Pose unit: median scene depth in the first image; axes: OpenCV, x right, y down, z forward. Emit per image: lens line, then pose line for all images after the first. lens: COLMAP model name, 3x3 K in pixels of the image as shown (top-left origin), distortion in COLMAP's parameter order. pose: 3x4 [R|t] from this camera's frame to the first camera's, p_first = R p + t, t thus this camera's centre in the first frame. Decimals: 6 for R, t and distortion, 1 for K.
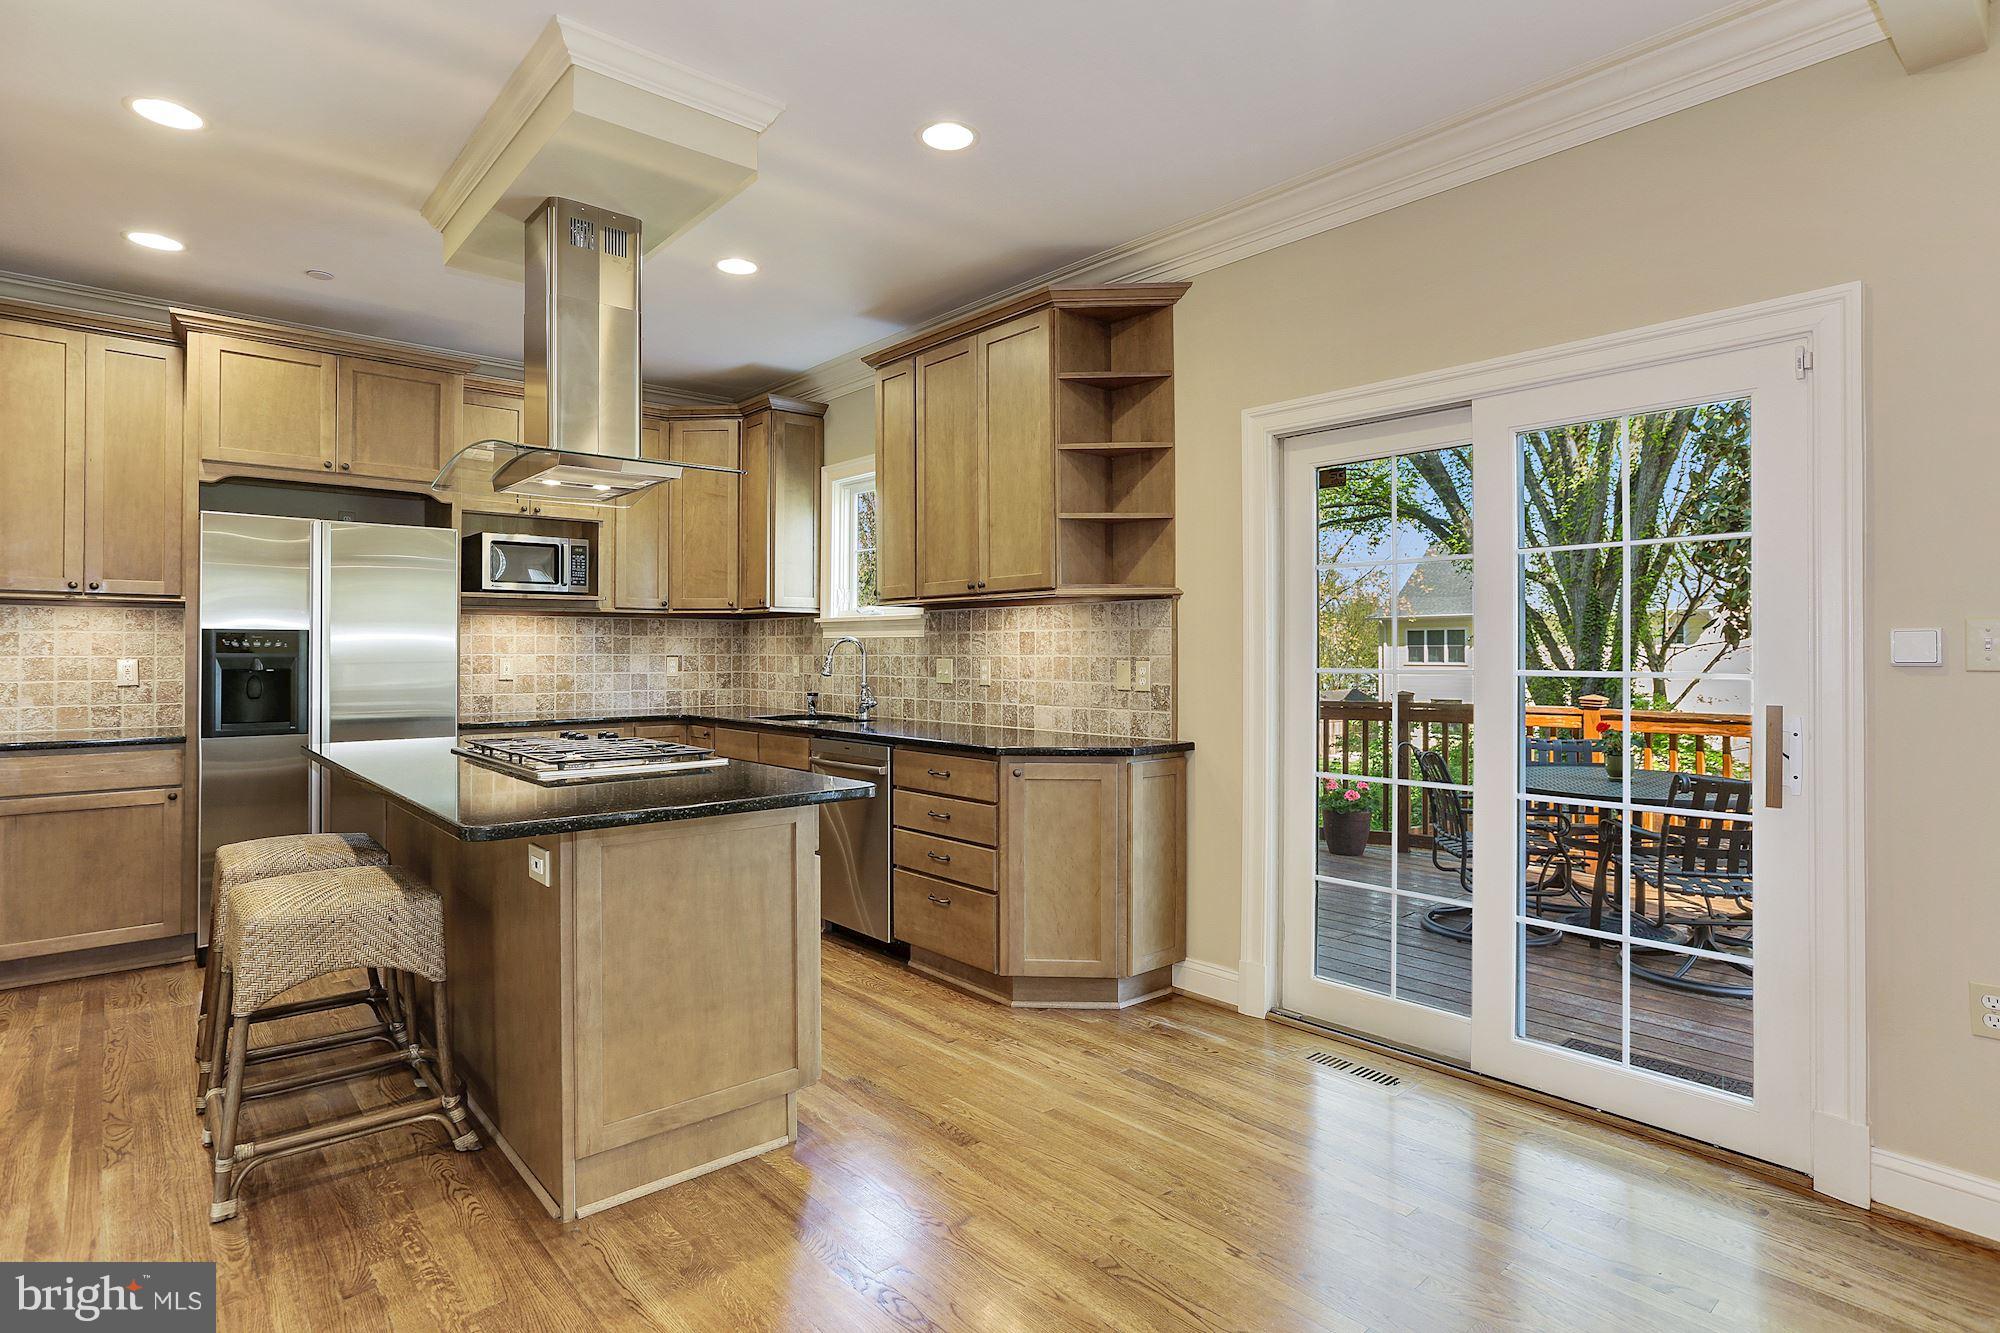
lens RADIAL K [[1018.6, 0, 1028.2], [0, 1018.6, 640.4], [0, 0, 1]] dist [-0.051645, 0.041029]
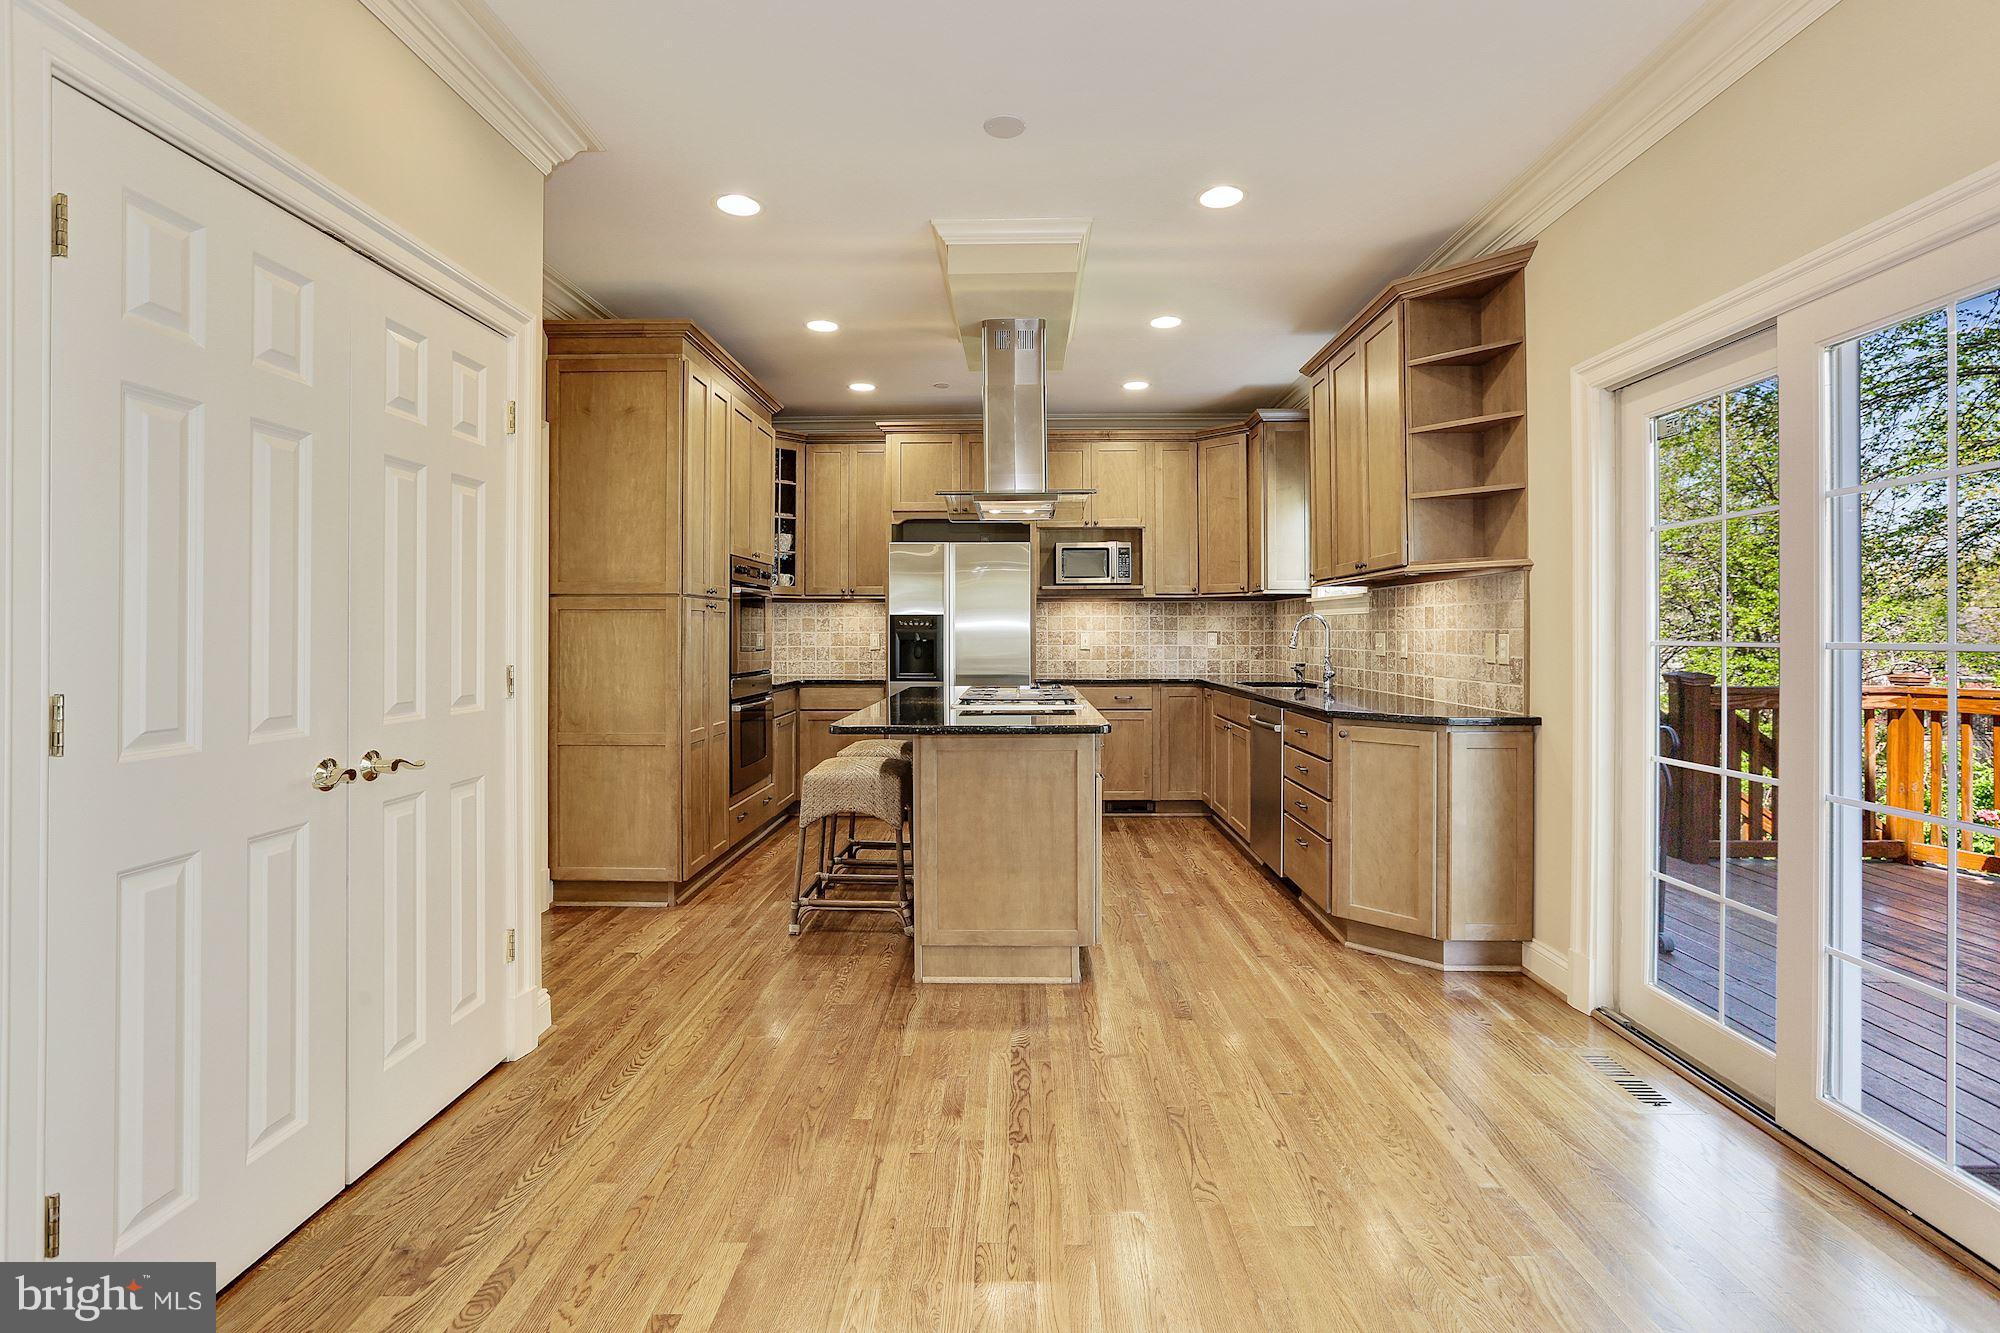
lens RADIAL K [[934.1, 0, 1012.0], [0, 934.1, 629.2], [0, 0, 1]] dist [-0.025421, 0.000352]
pose [[0.737048, -0.003831, -0.675829, 0.378762], [0.009916, 0.999938, 0.005146, 0.006223], [0.675767, -0.010494, 0.737040, 0.009681]]
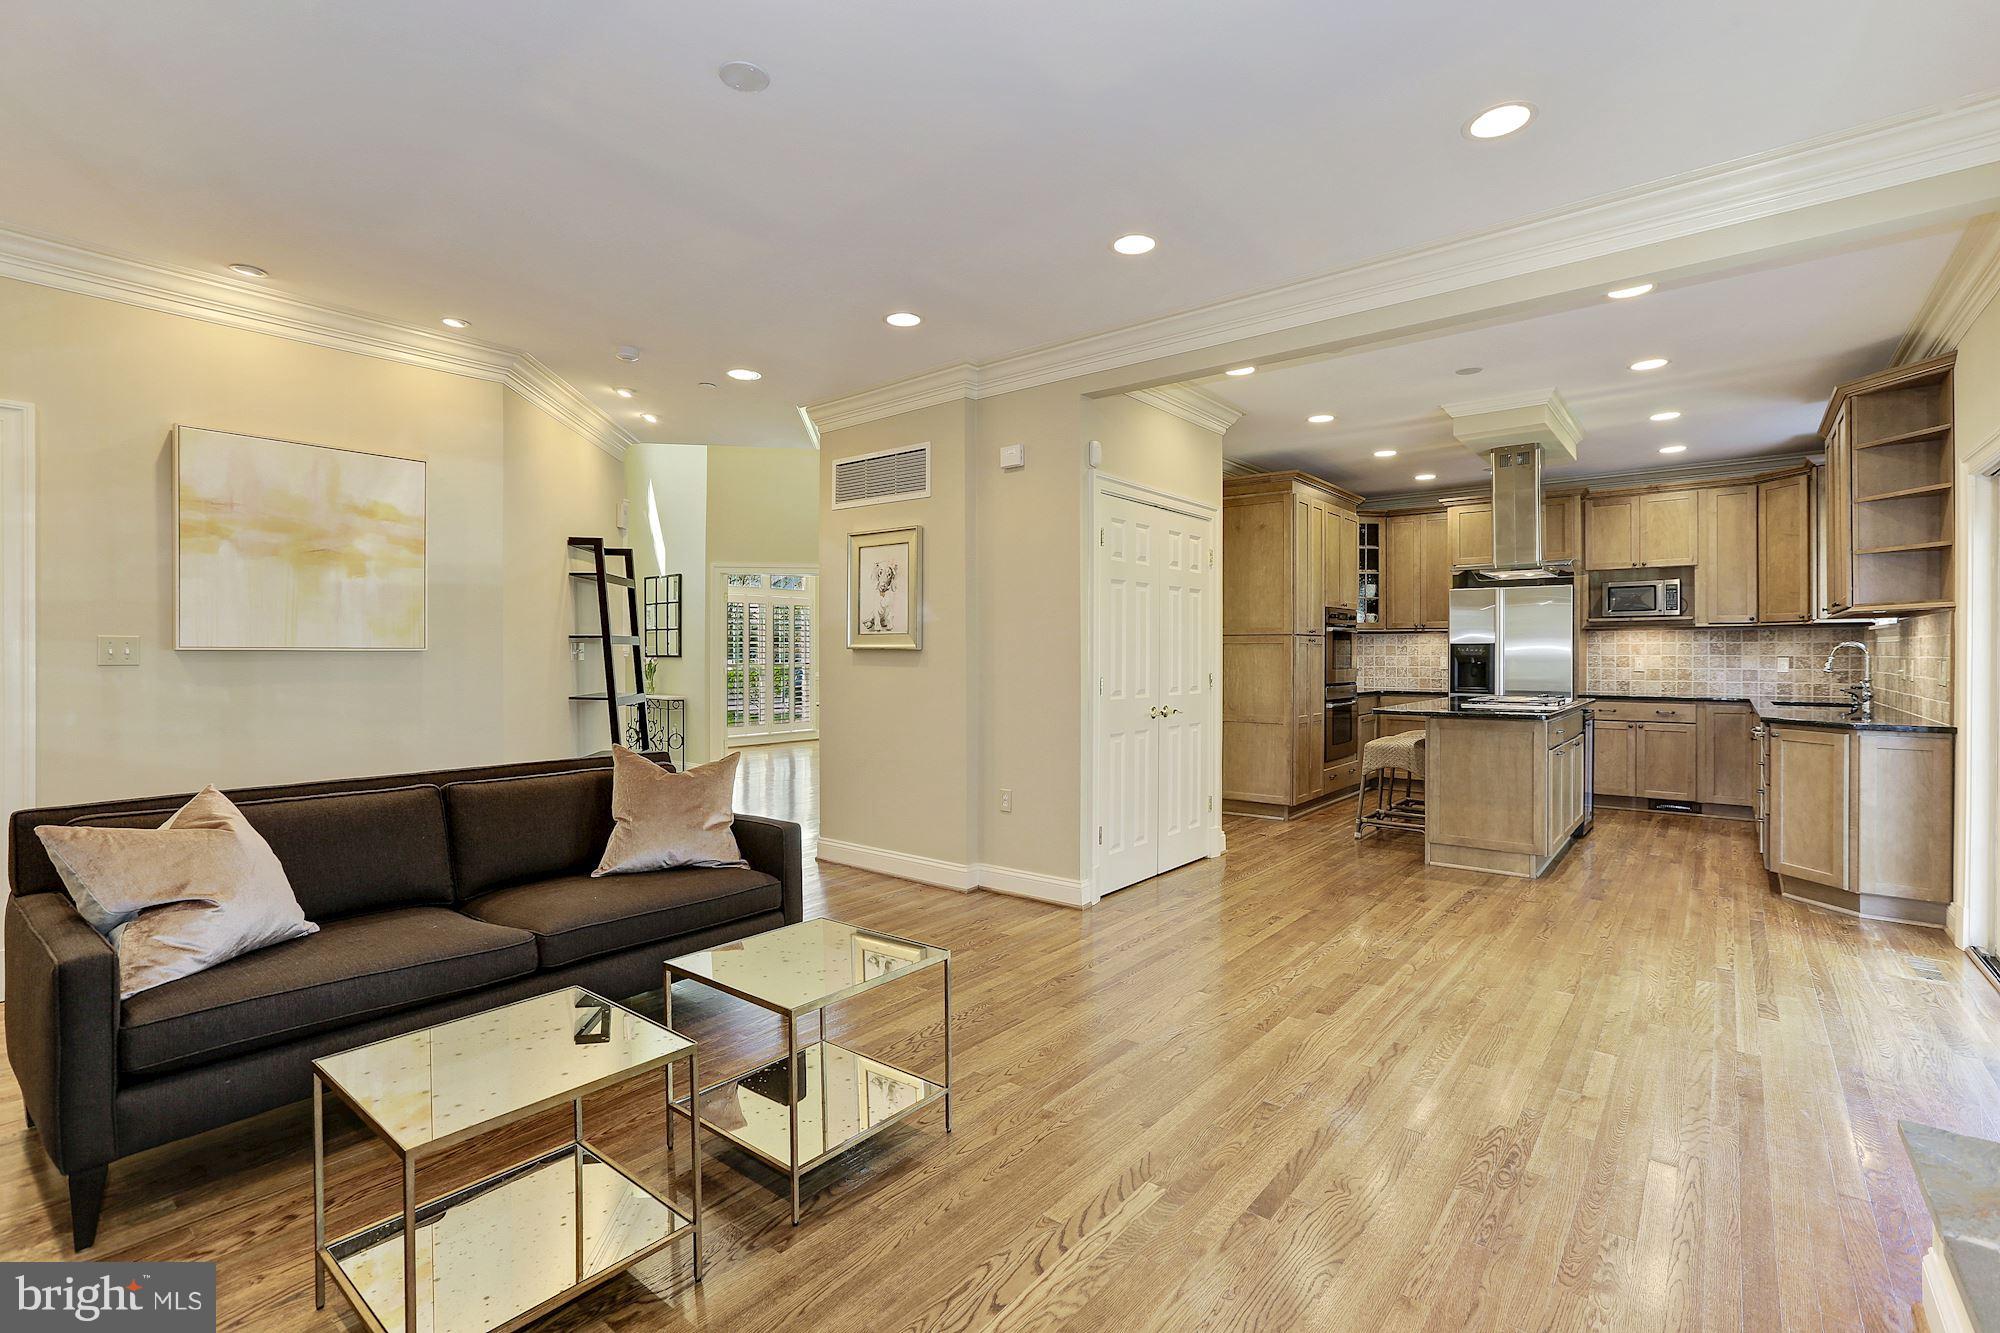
lens RADIAL K [[901.7, 0, 999.9], [0, 901.7, 654.3], [0, 0, 1]] dist [-0.005599, 0.000067]
pose [[0.160934, 0.000726, -0.986965, 1.022248], [0.012594, 0.999917, 0.002790, -0.006274], [0.986885, -0.012879, 0.160912, -0.306544]]
